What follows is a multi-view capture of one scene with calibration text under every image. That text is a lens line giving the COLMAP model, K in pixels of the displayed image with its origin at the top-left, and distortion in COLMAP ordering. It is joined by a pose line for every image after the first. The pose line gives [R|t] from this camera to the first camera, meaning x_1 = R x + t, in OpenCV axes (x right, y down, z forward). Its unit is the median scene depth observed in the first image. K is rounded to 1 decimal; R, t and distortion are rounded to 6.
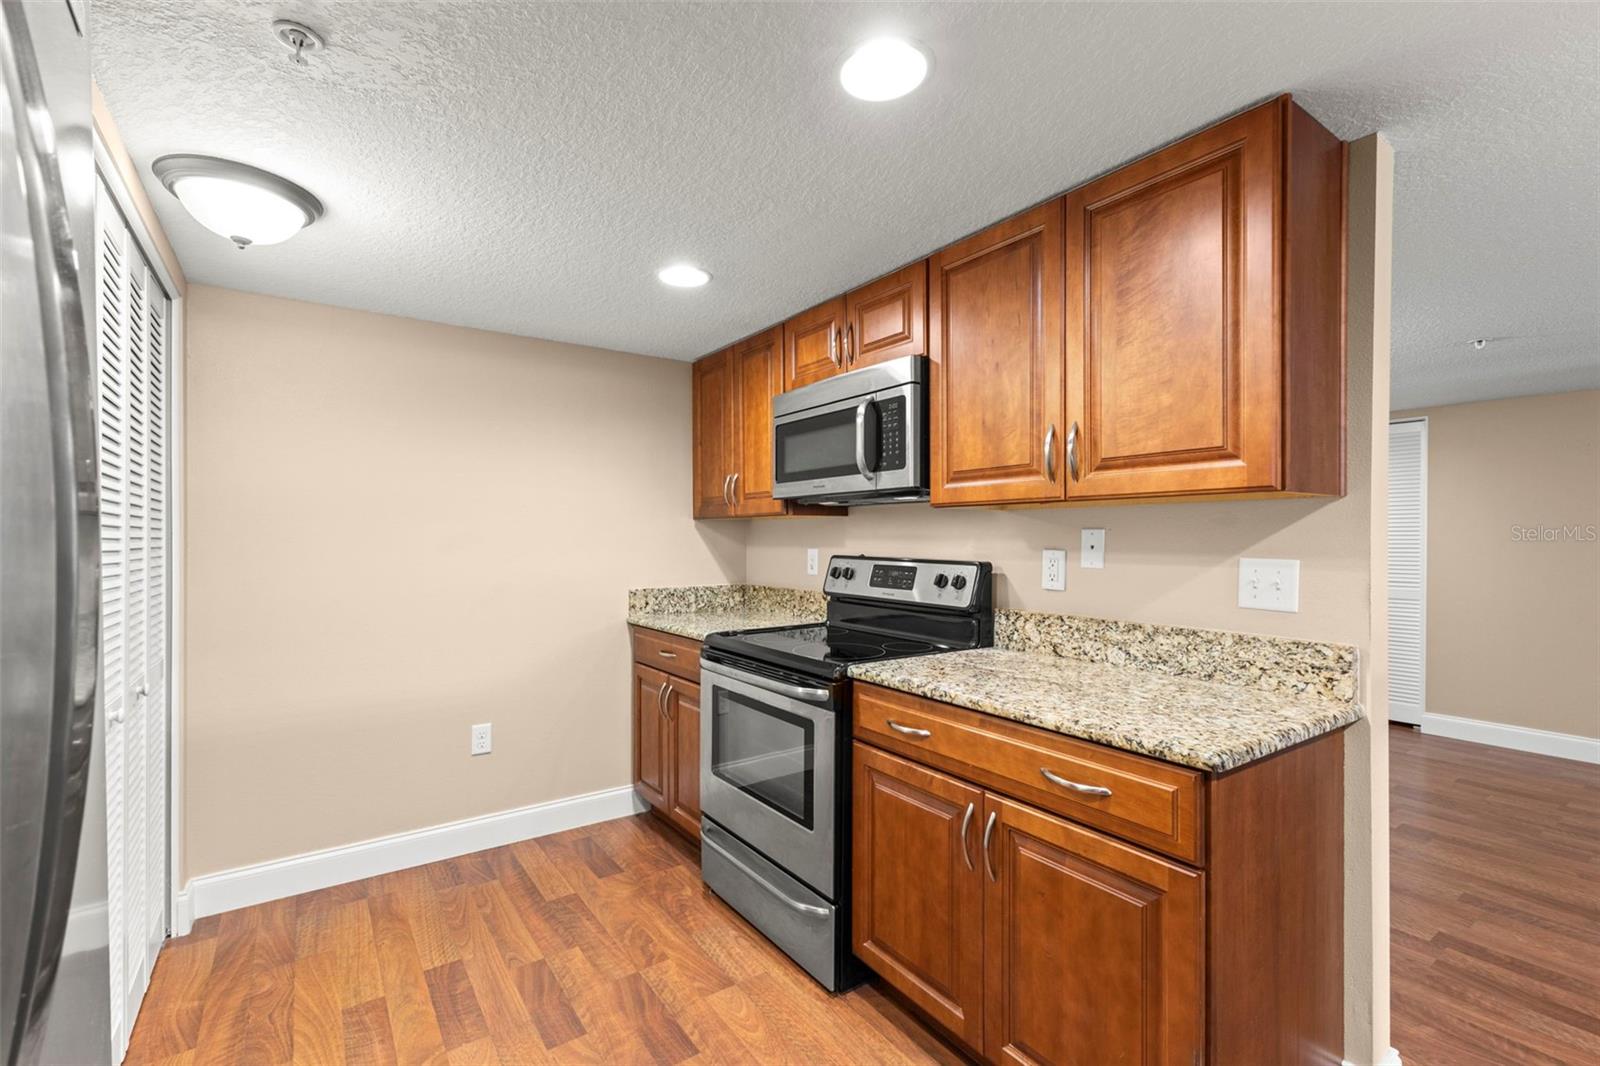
lens RADIAL K [[702.0, 0, 804.7], [0, 702.0, 538.6], [0, 0, 1]] dist [0.002697, 0.000166]
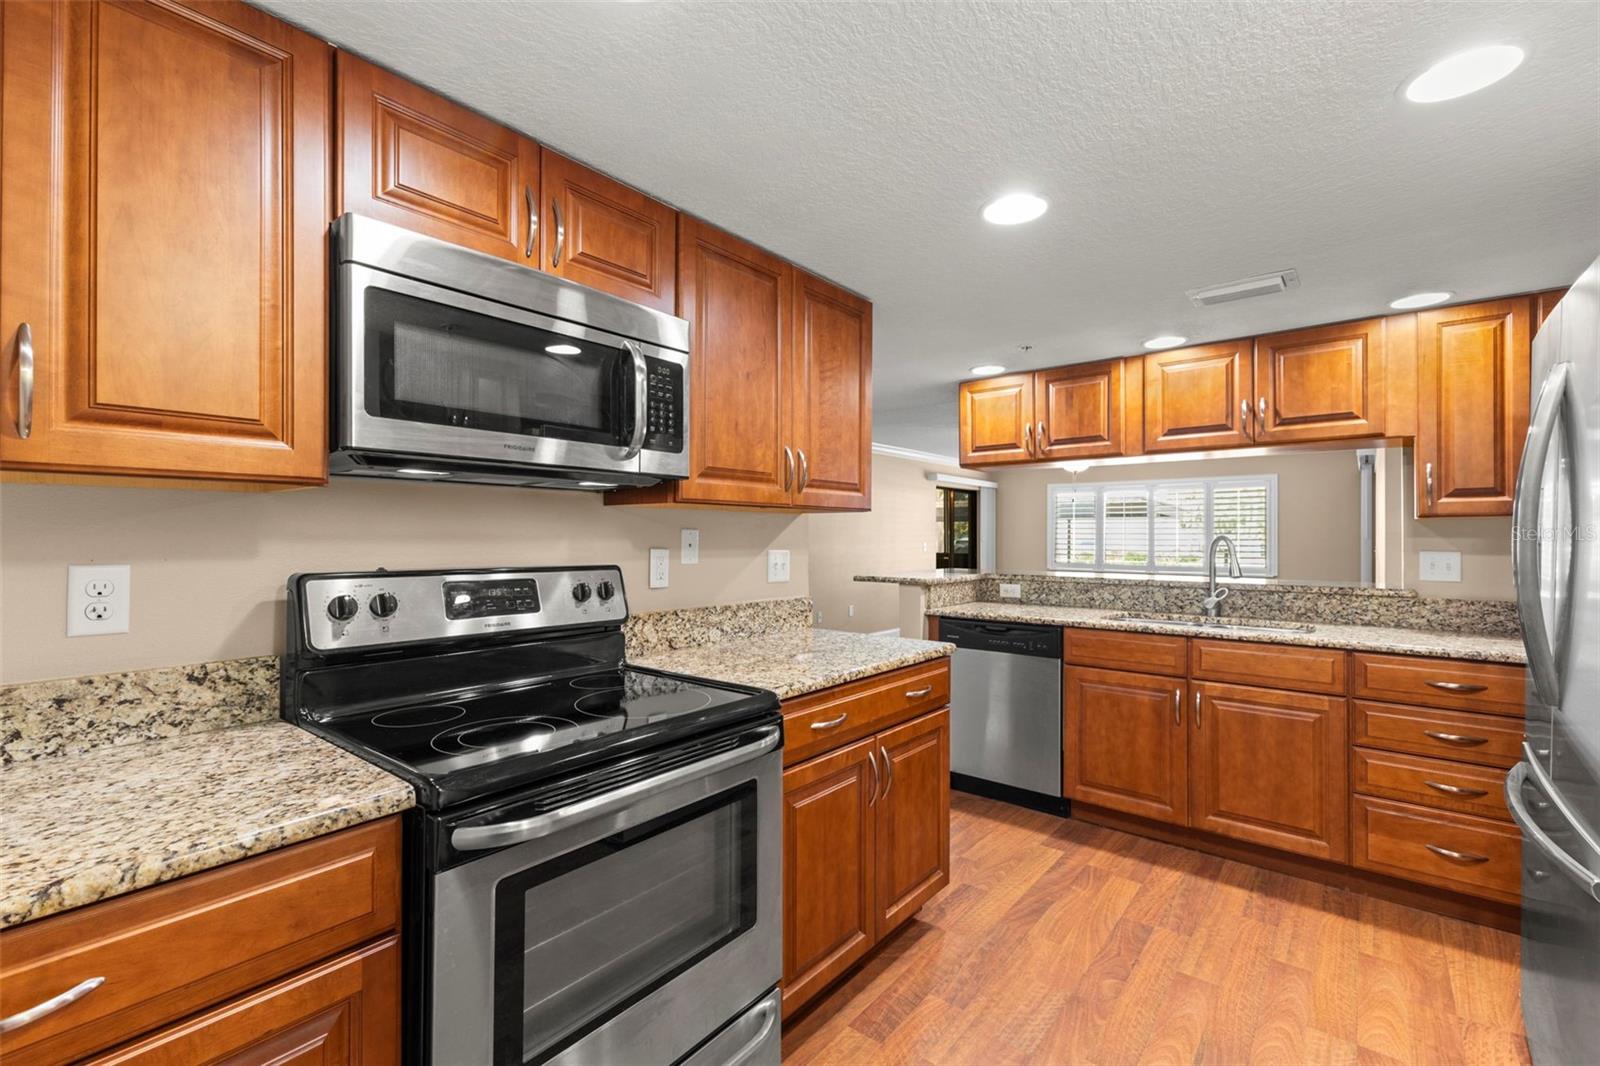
lens RADIAL K [[692.6, 0, 800.0], [0, 692.6, 533.0], [0, 0, 1]] dist [0.012972, -0.000022]
pose [[-0.267568, 0.001602, 0.963538, -0.732800], [-0.002280, 0.999995, -0.002295, -0.005454], [-0.963536, -0.002811, -0.267563, 1.165642]]
